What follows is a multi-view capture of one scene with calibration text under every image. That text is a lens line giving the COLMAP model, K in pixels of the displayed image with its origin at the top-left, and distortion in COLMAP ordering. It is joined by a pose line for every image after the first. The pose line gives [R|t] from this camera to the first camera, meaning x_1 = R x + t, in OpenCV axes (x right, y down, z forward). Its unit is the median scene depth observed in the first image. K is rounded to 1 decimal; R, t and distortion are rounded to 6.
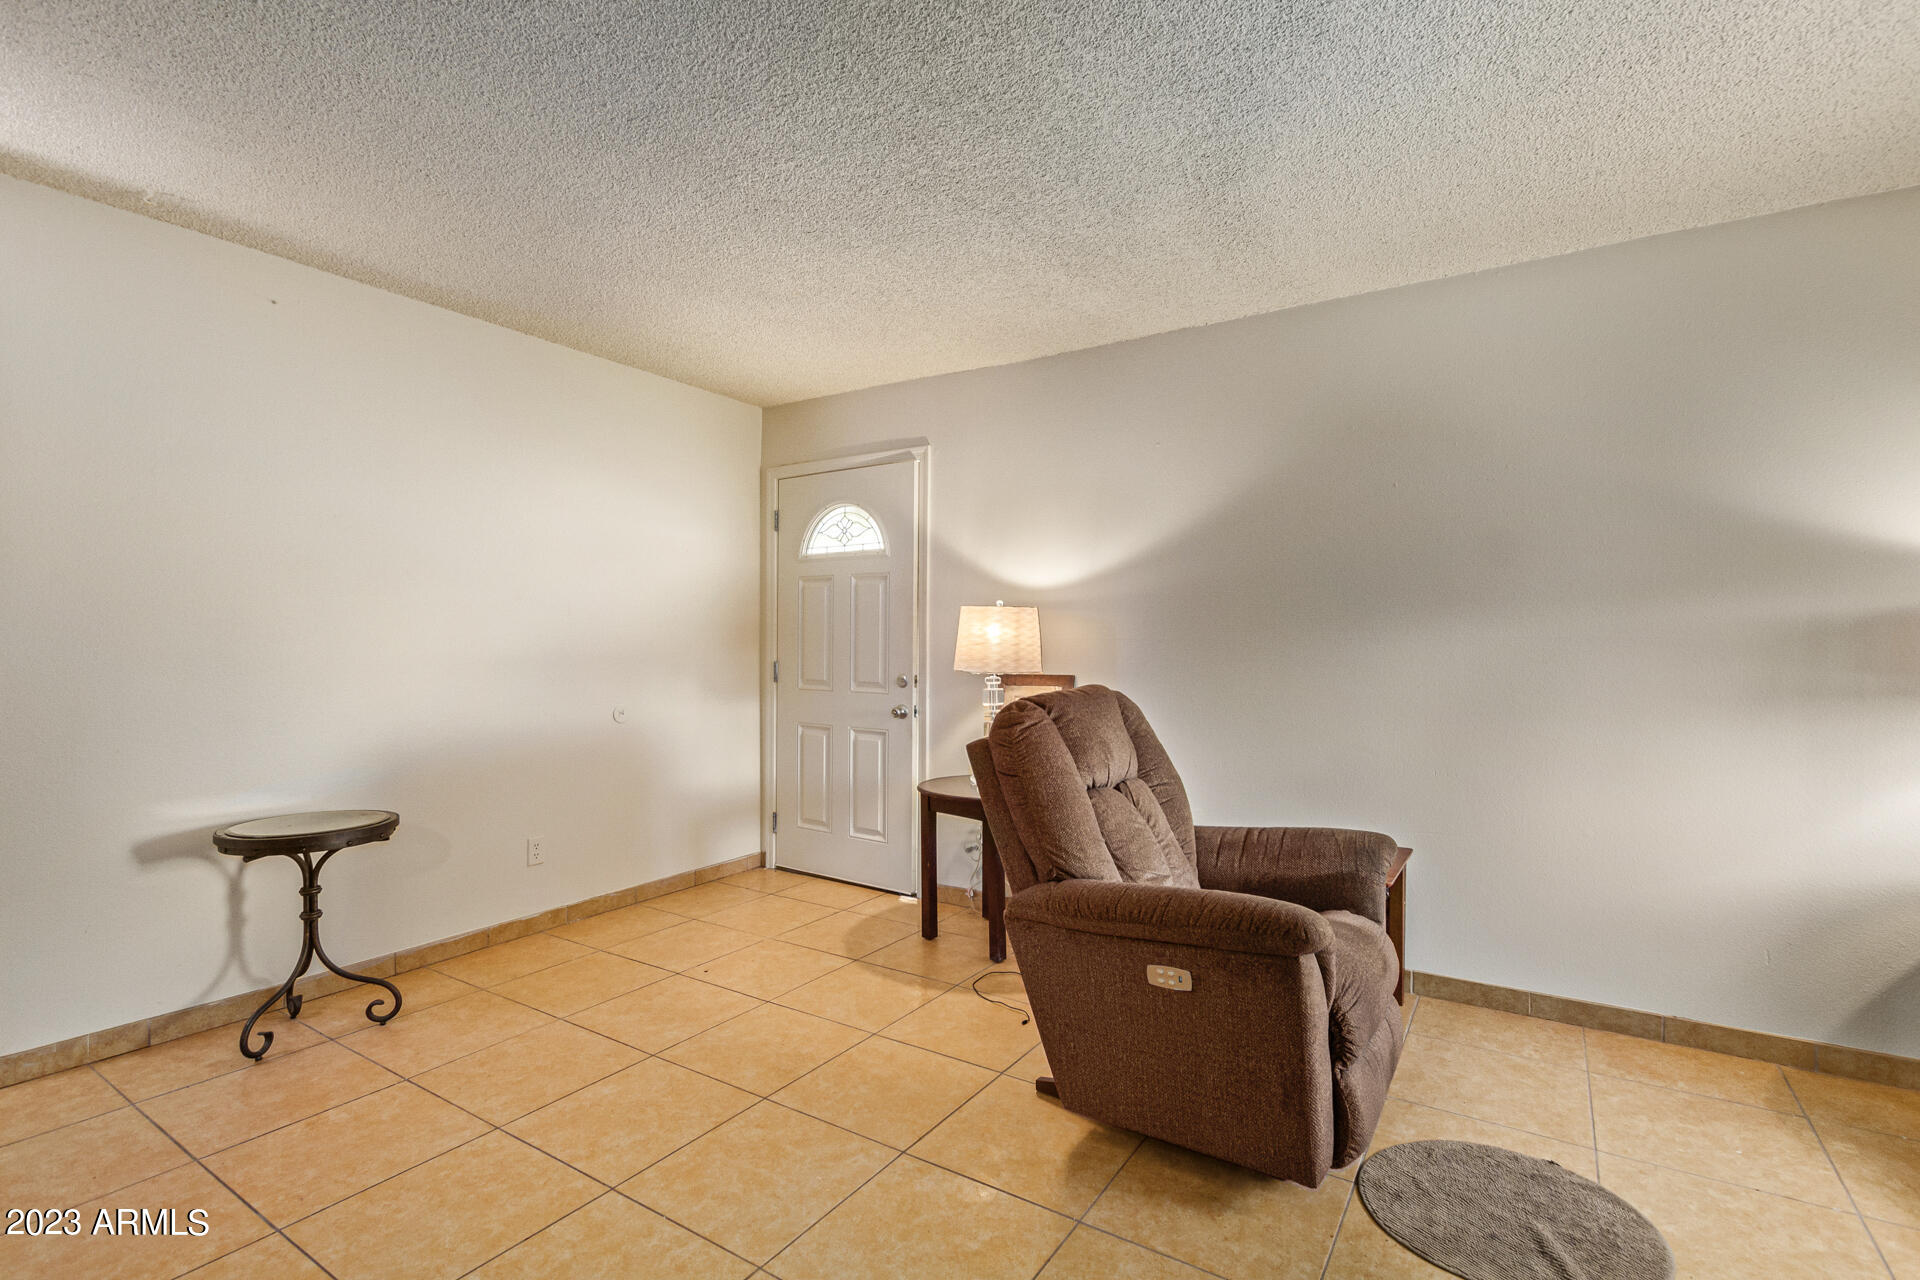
lens RADIAL K [[880.7, 0, 968.1], [0, 880.7, 644.2], [0, 0, 1]] dist [-0.000503, -0.001188]
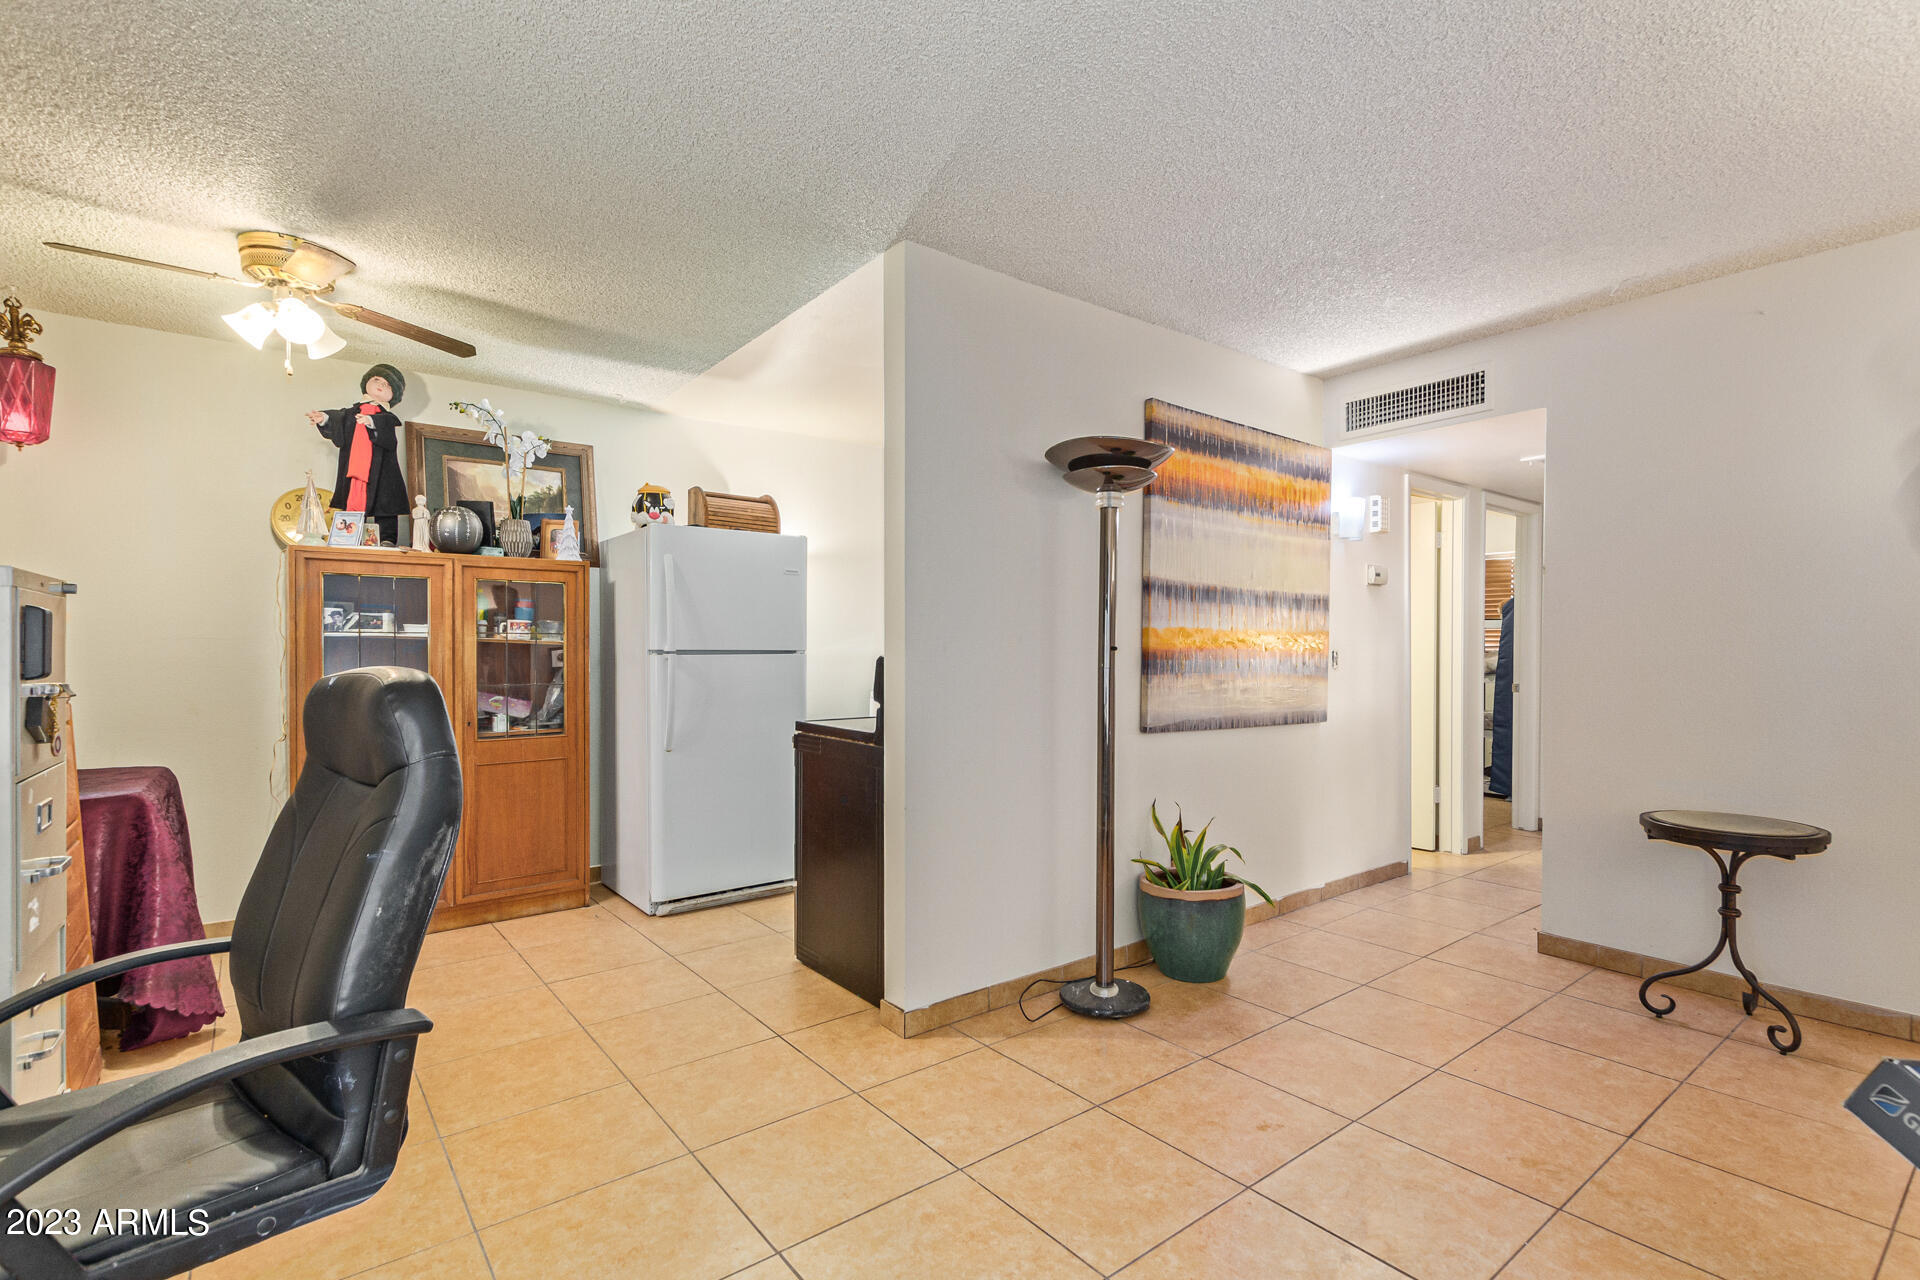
lens RADIAL K [[880.7, 0, 971.4], [0, 880.7, 658.3], [0, 0, 1]] dist [-0.000503, -0.001188]
pose [[-0.315129, 0.010706, -0.948989, 0.518213], [0.003397, 0.999943, 0.010153, -0.003530], [0.949043, -0.000025, -0.315147, 0.493852]]
